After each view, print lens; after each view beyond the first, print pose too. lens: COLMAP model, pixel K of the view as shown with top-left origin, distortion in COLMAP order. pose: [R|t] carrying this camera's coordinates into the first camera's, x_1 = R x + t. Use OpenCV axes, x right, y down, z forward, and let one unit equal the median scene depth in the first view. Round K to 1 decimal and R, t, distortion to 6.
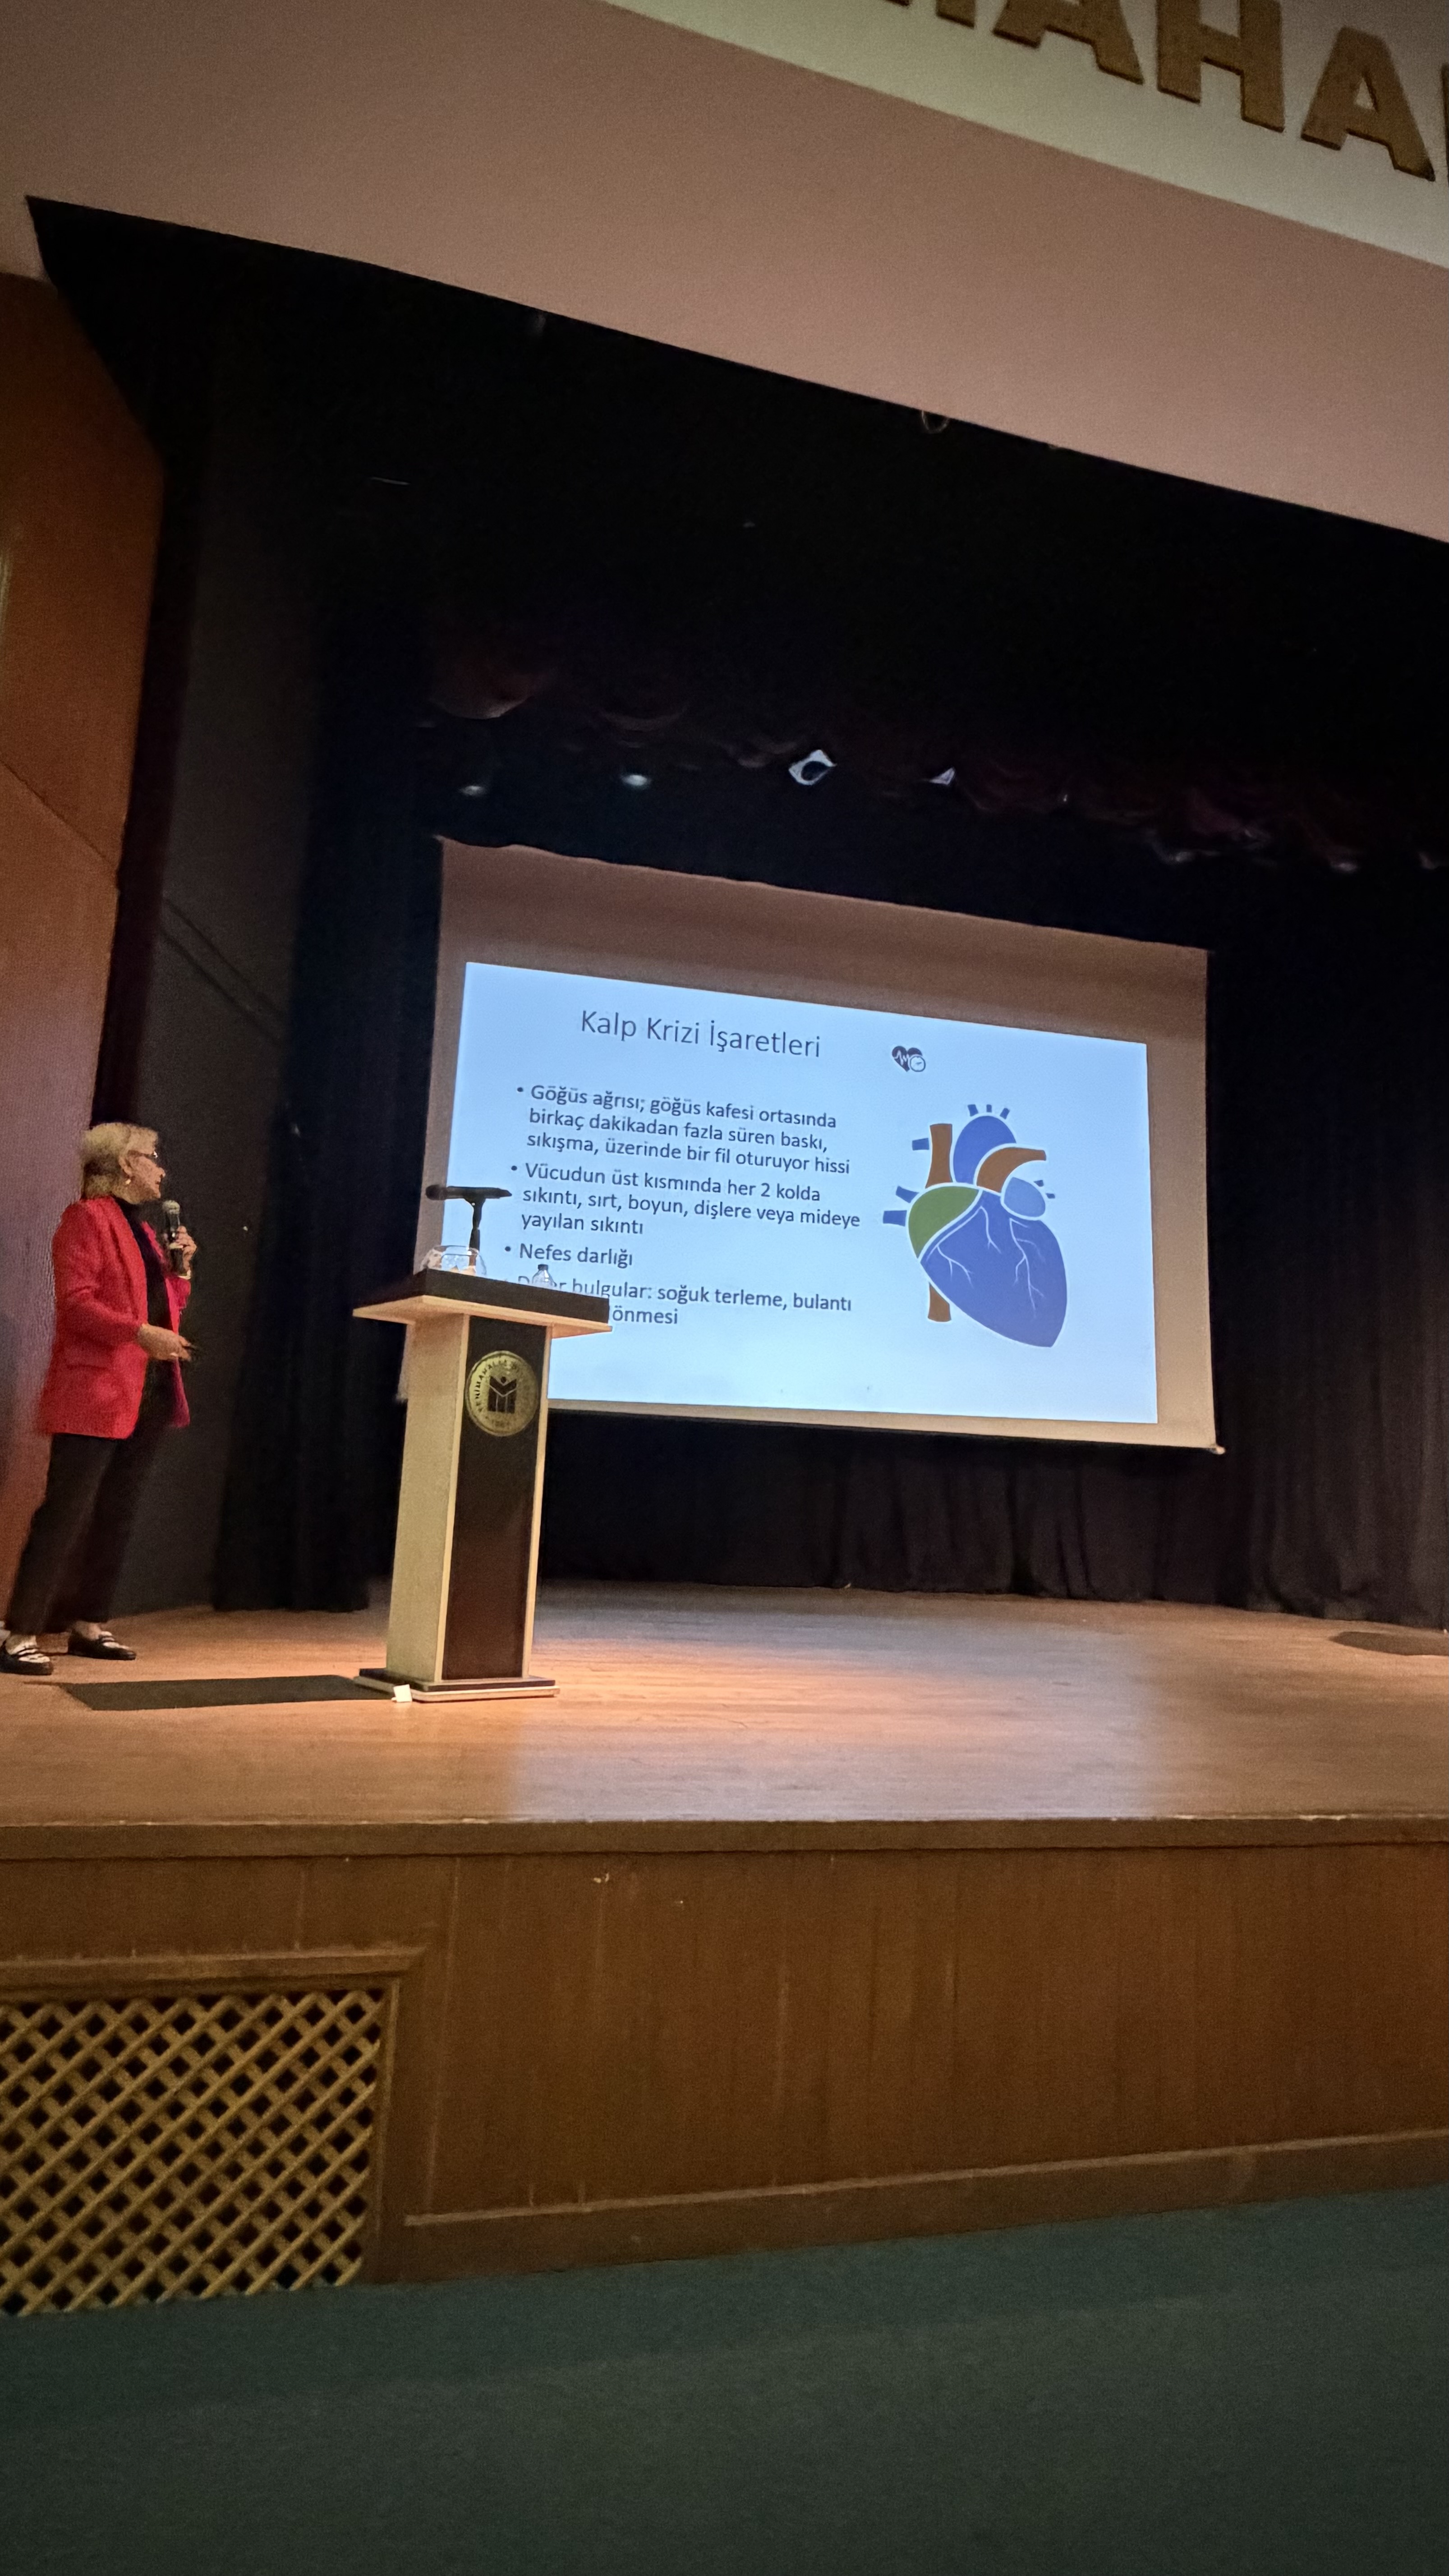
lens RADIAL K [[1361.1, 0, 720.6], [0, 1361.1, 1285.9], [0, 0, 1]] dist [0.002228, 0.000282]
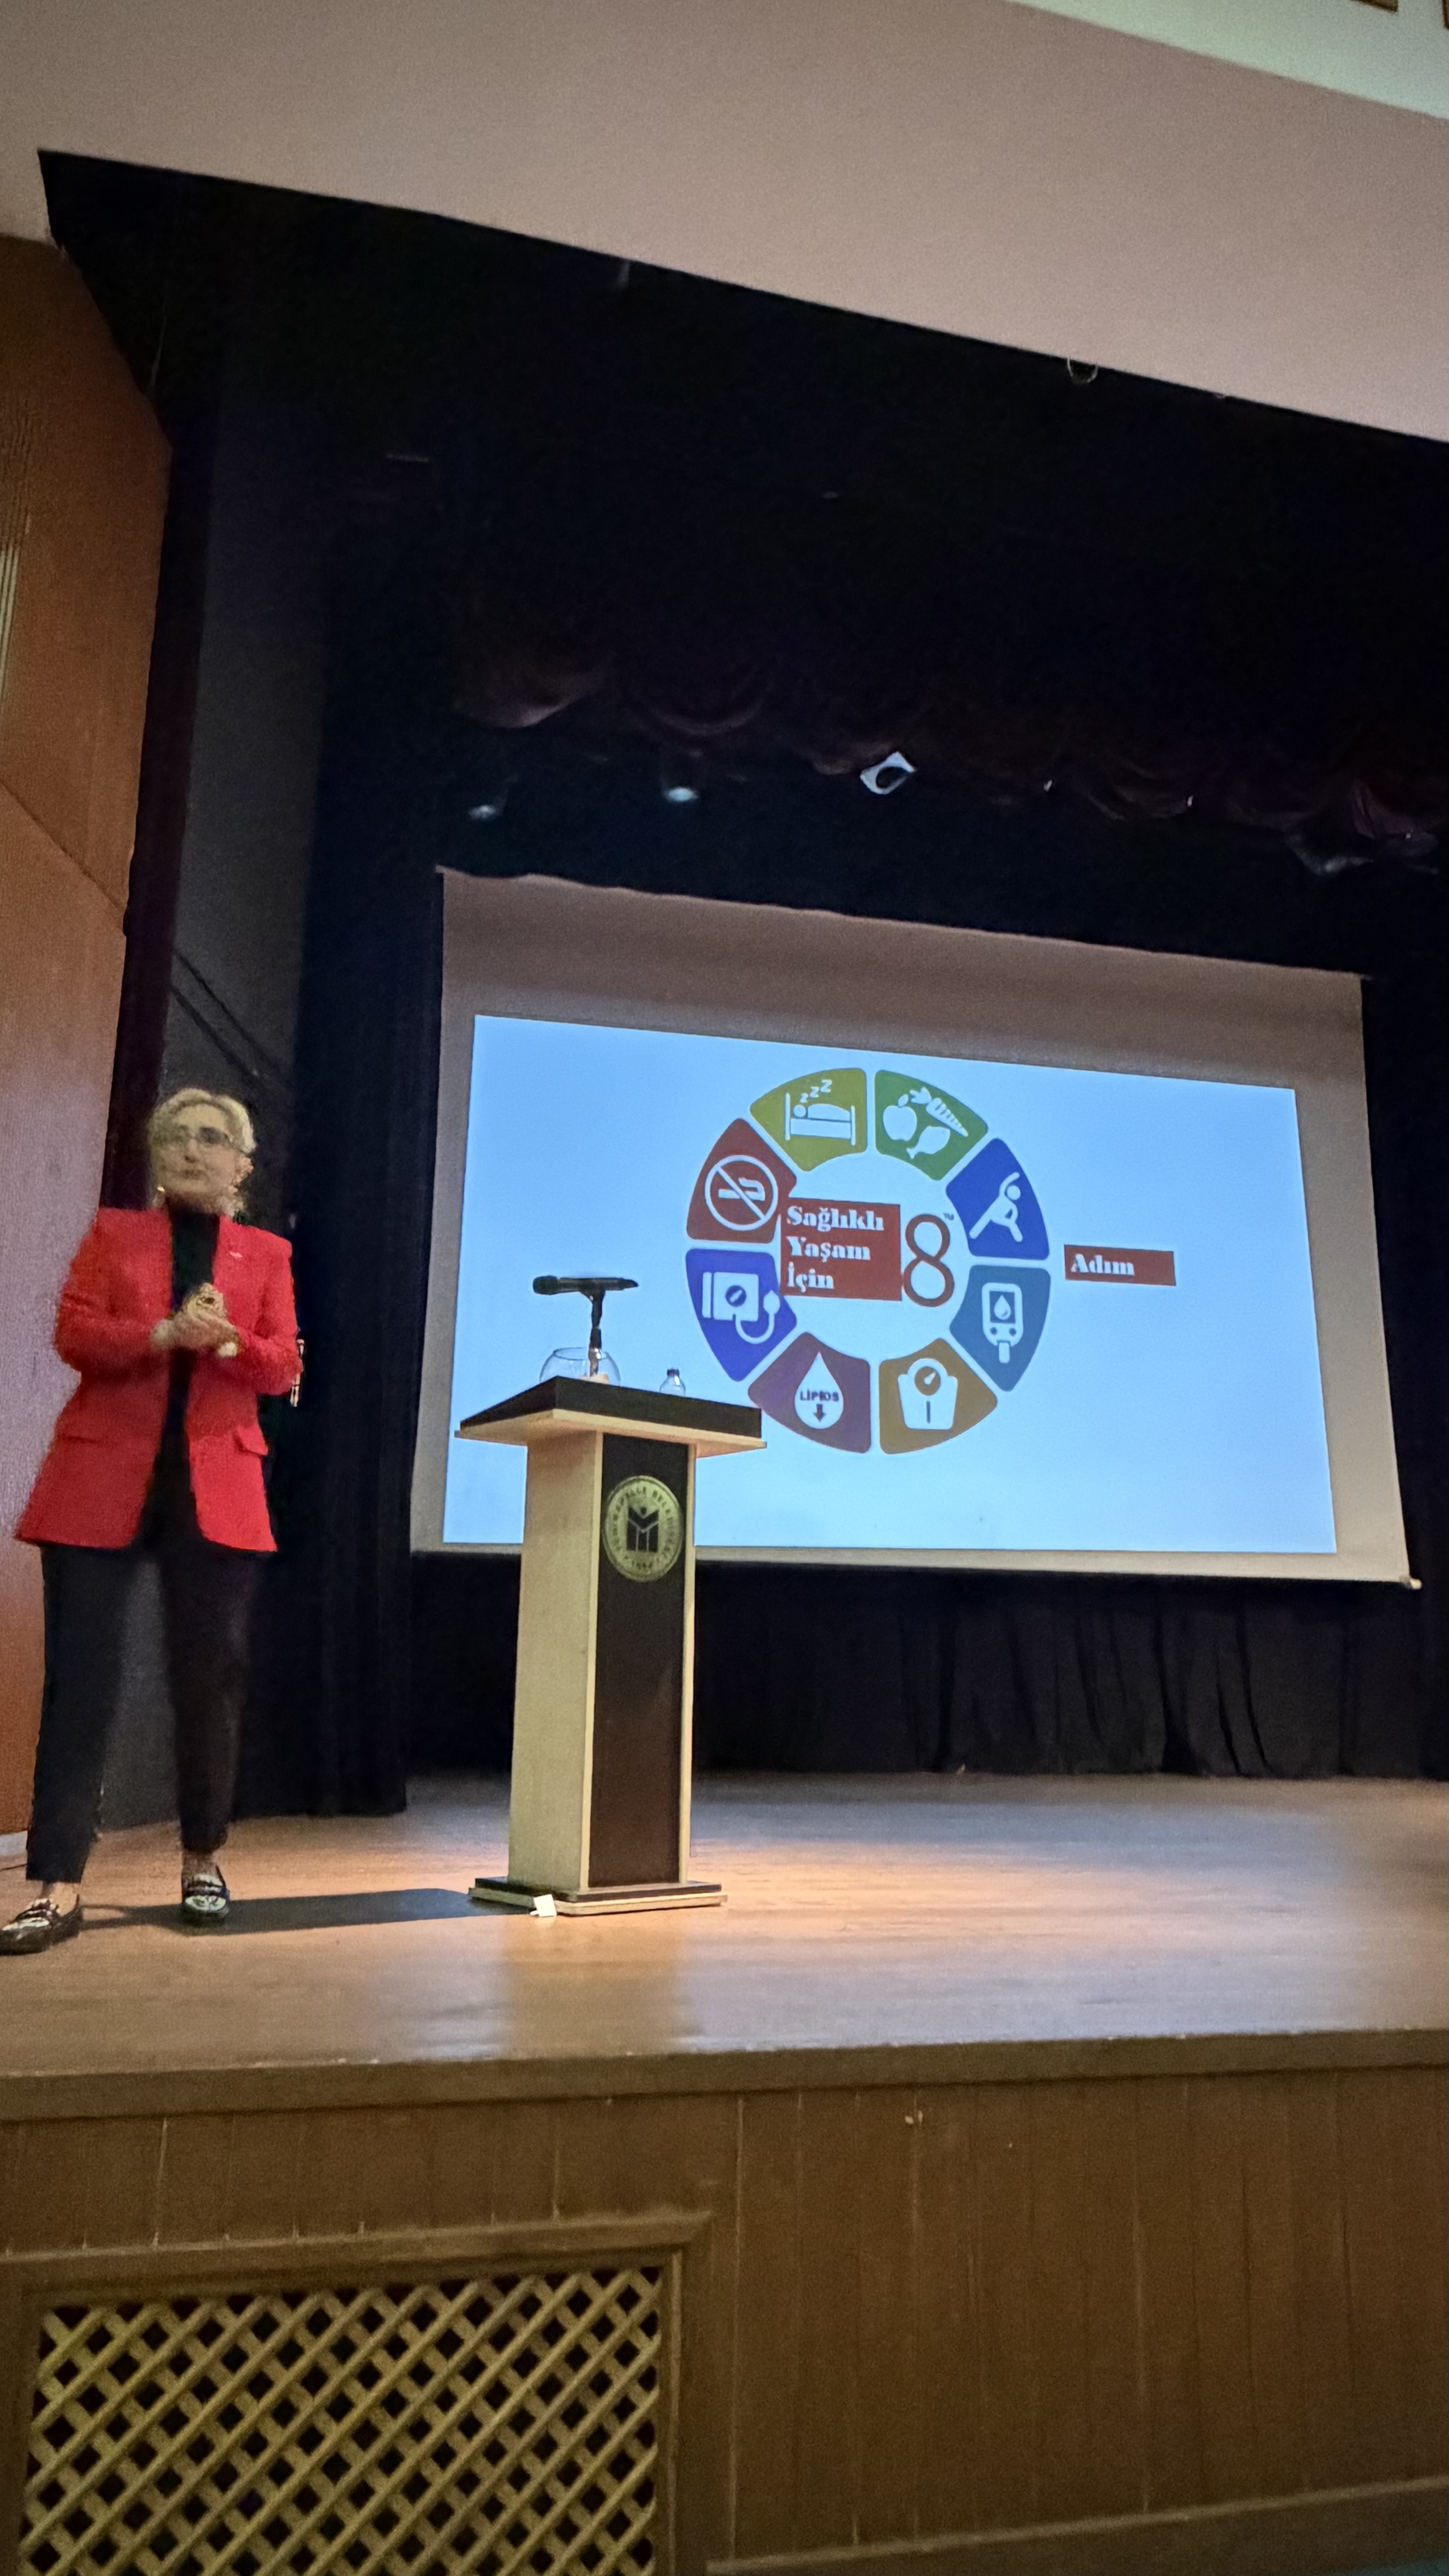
lens RADIAL K [[1677.9, 0, 729.5], [0, 1677.9, 1288.4], [0, 0, 1]] dist [0.000923, 0.000277]
pose [[0.999514, -0.030897, 0.004184, -0.186305], [0.031114, 0.997081, -0.069723, 0.013681], [-0.002018, 0.069819, 0.997558, -0.020954]]
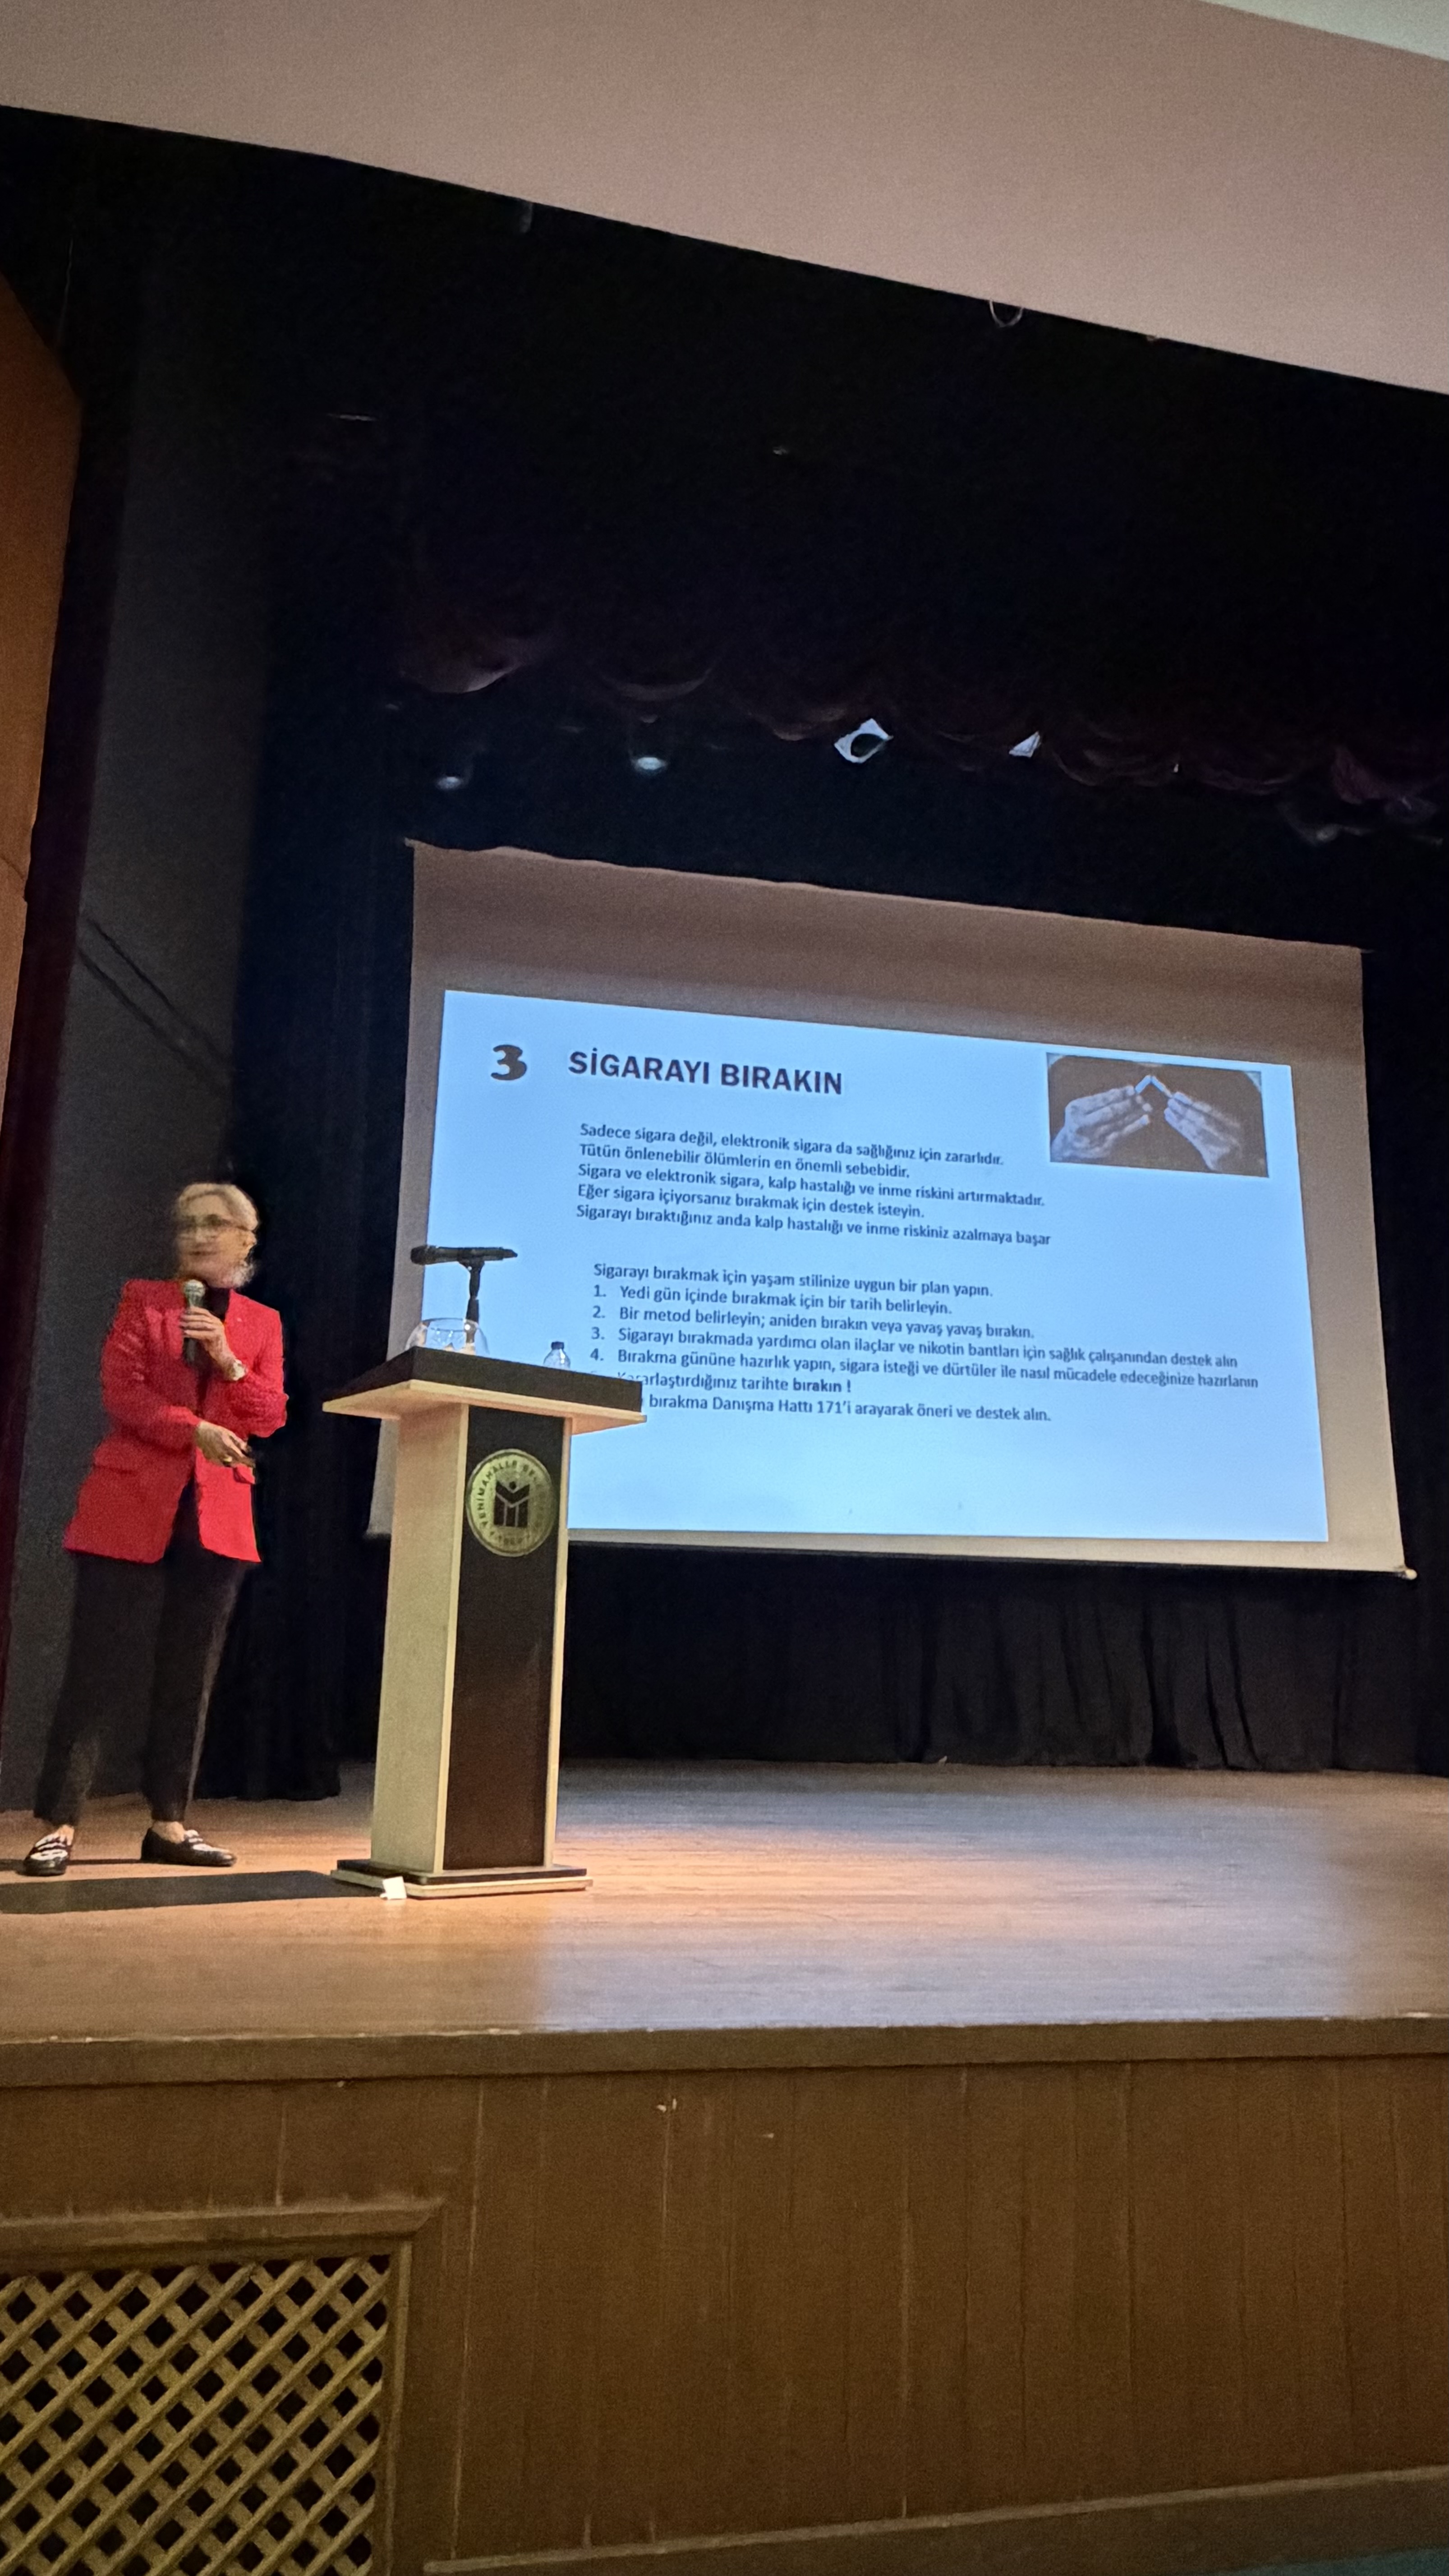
lens RADIAL K [[1700.2, 0, 724.5], [0, 1700.2, 1288.0], [0, 0, 1]] dist [-0.000442, 0.003046]
pose [[0.999382, -0.029057, -0.019800, -0.022442], [0.027753, 0.997614, -0.063216, 0.034752], [0.021590, 0.062627, 0.997803, 0.009364]]
